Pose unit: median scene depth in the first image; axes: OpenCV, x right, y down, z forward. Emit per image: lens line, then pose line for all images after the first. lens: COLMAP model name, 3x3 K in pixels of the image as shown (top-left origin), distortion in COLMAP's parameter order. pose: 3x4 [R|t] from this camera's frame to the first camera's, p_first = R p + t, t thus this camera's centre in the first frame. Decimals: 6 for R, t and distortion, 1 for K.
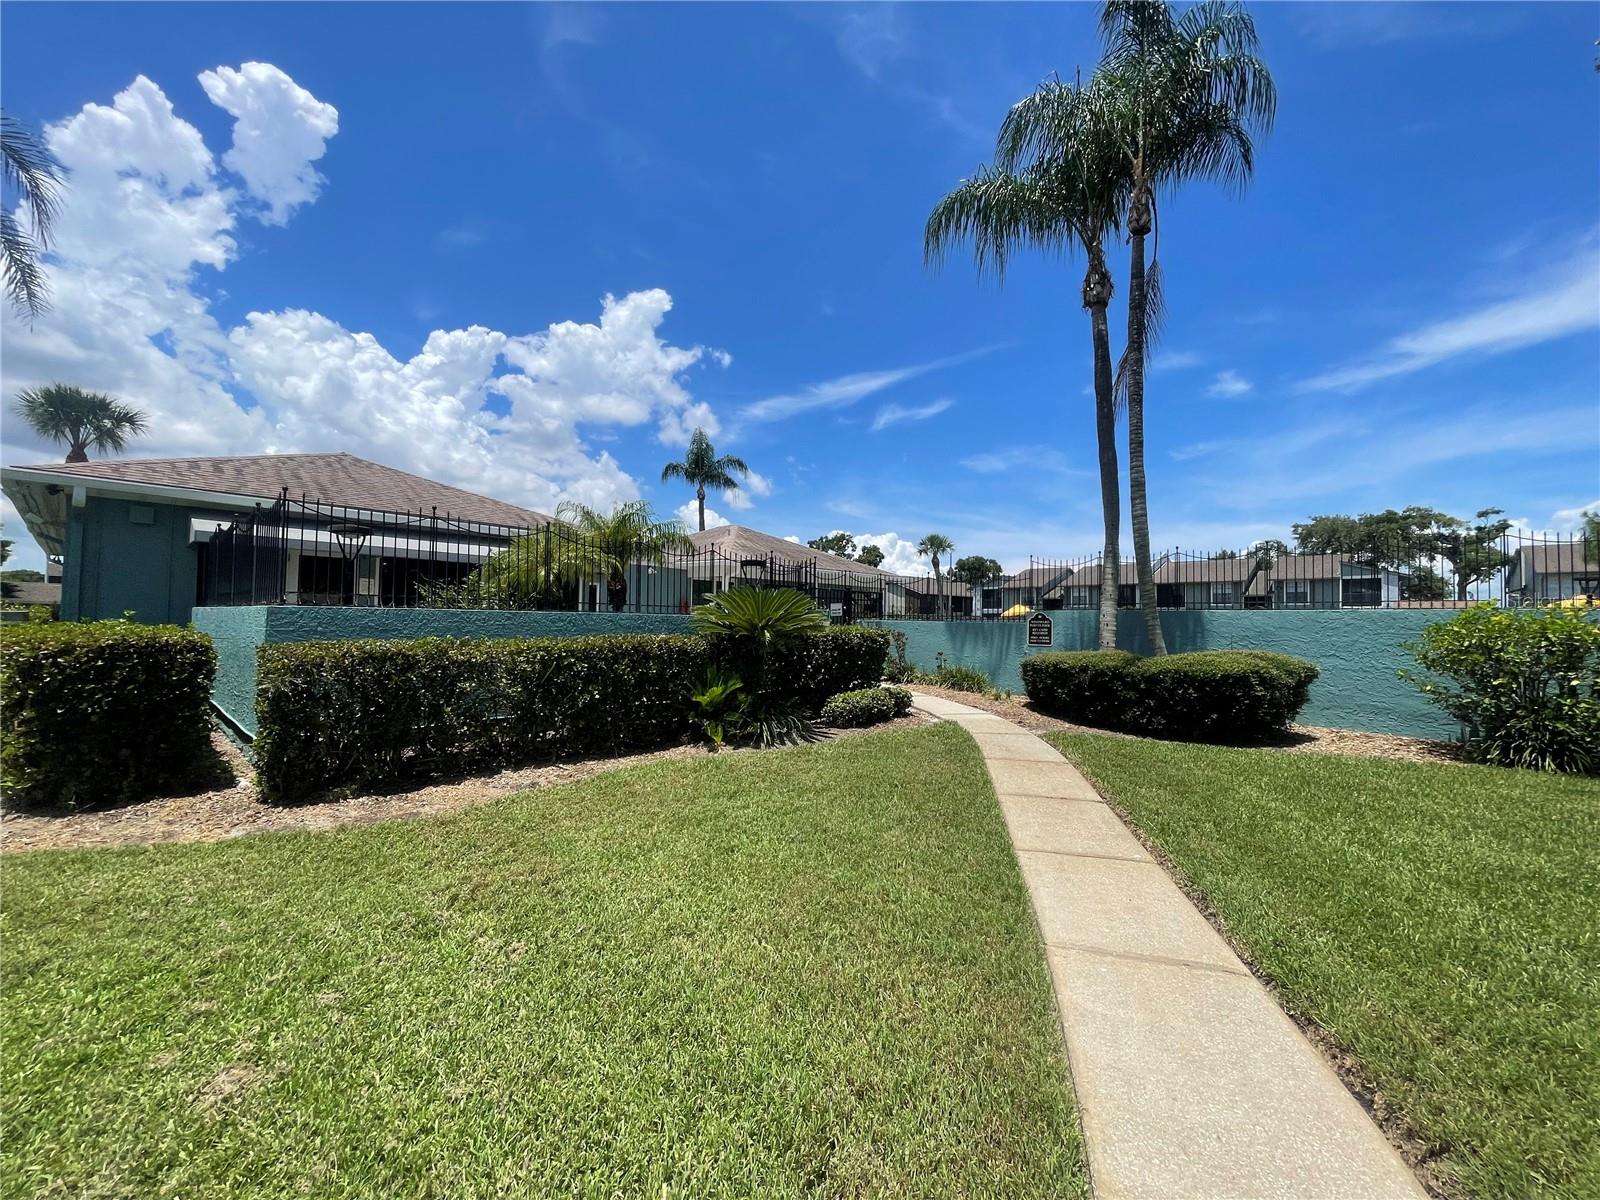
lens RADIAL K [[662.8, 0, 800.0], [0, 662.8, 600.0], [0, 0, 1]] dist [0.000161, -0.000325]
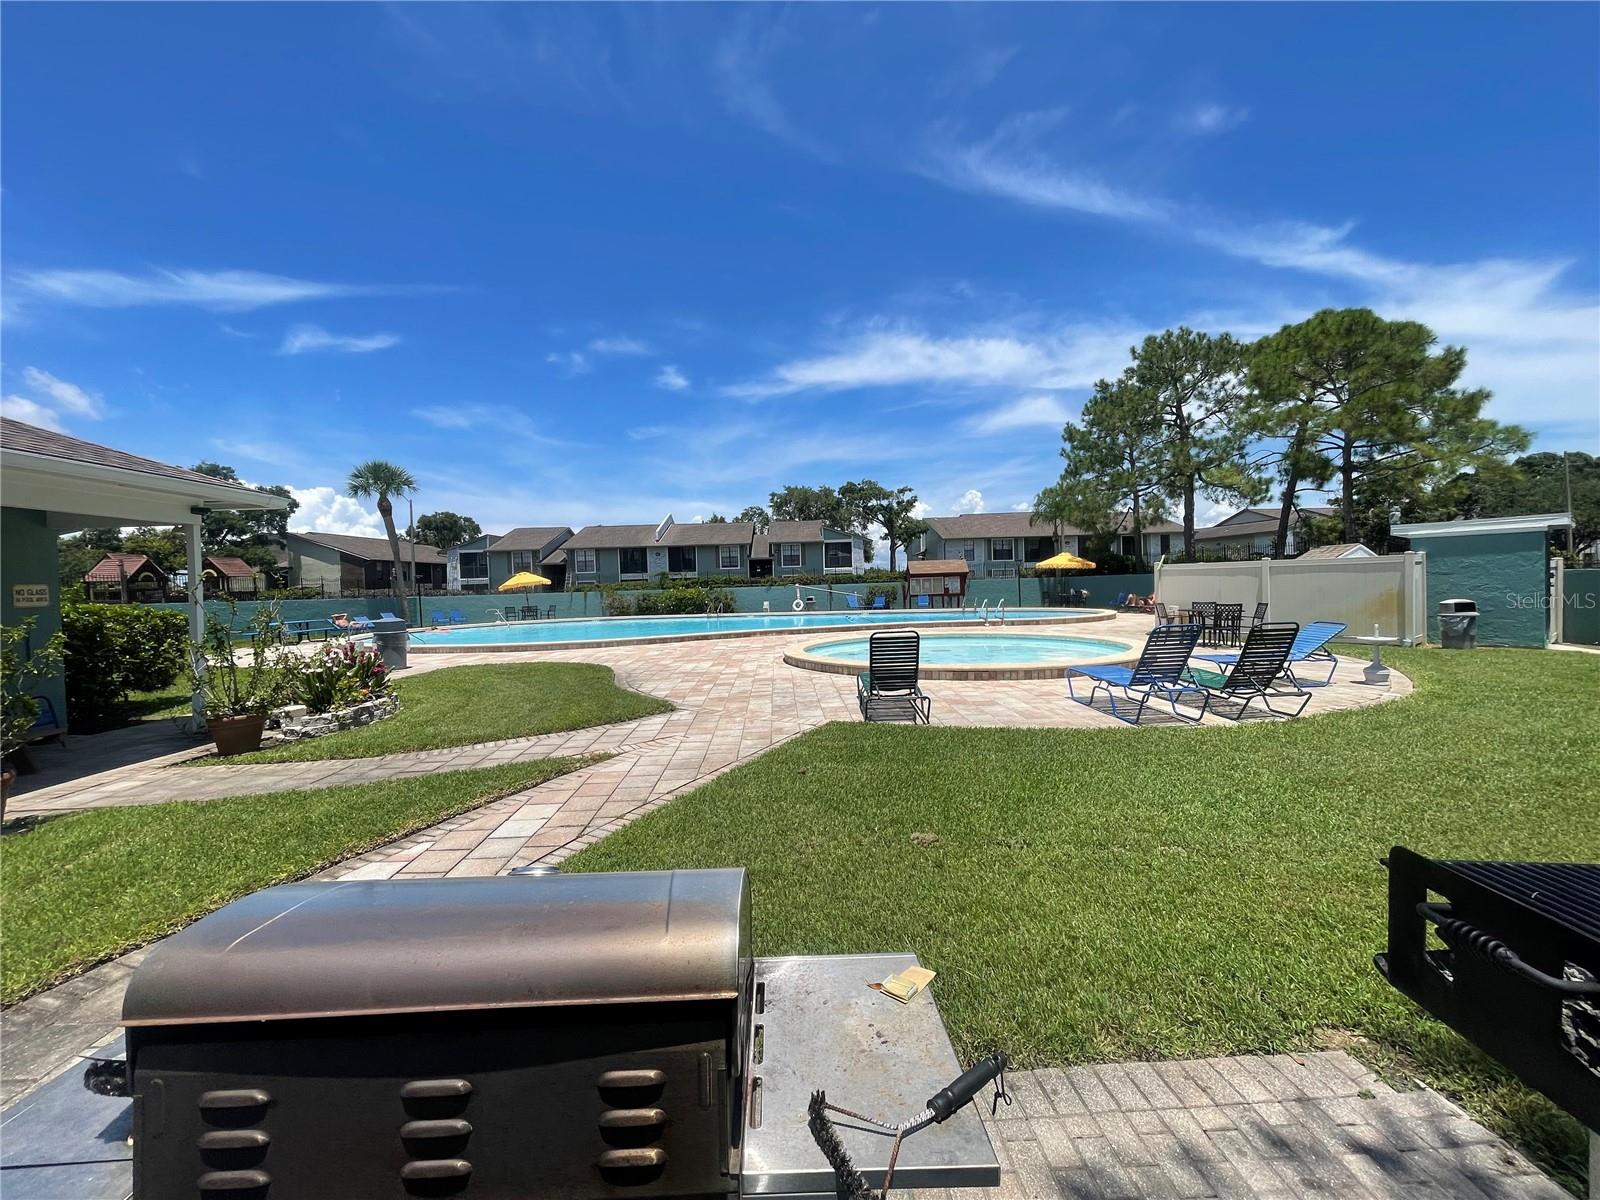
lens RADIAL K [[640.5, 0, 802.2], [0, 640.5, 620.0], [0, 0, 1]] dist [-0.000772, -0.000335]
pose [[0.717001, -0.071369, 0.693409, 0.037961], [0.013681, 0.995994, 0.088367, 0.000899], [-0.696938, -0.053872, 0.715105, 0.180579]]
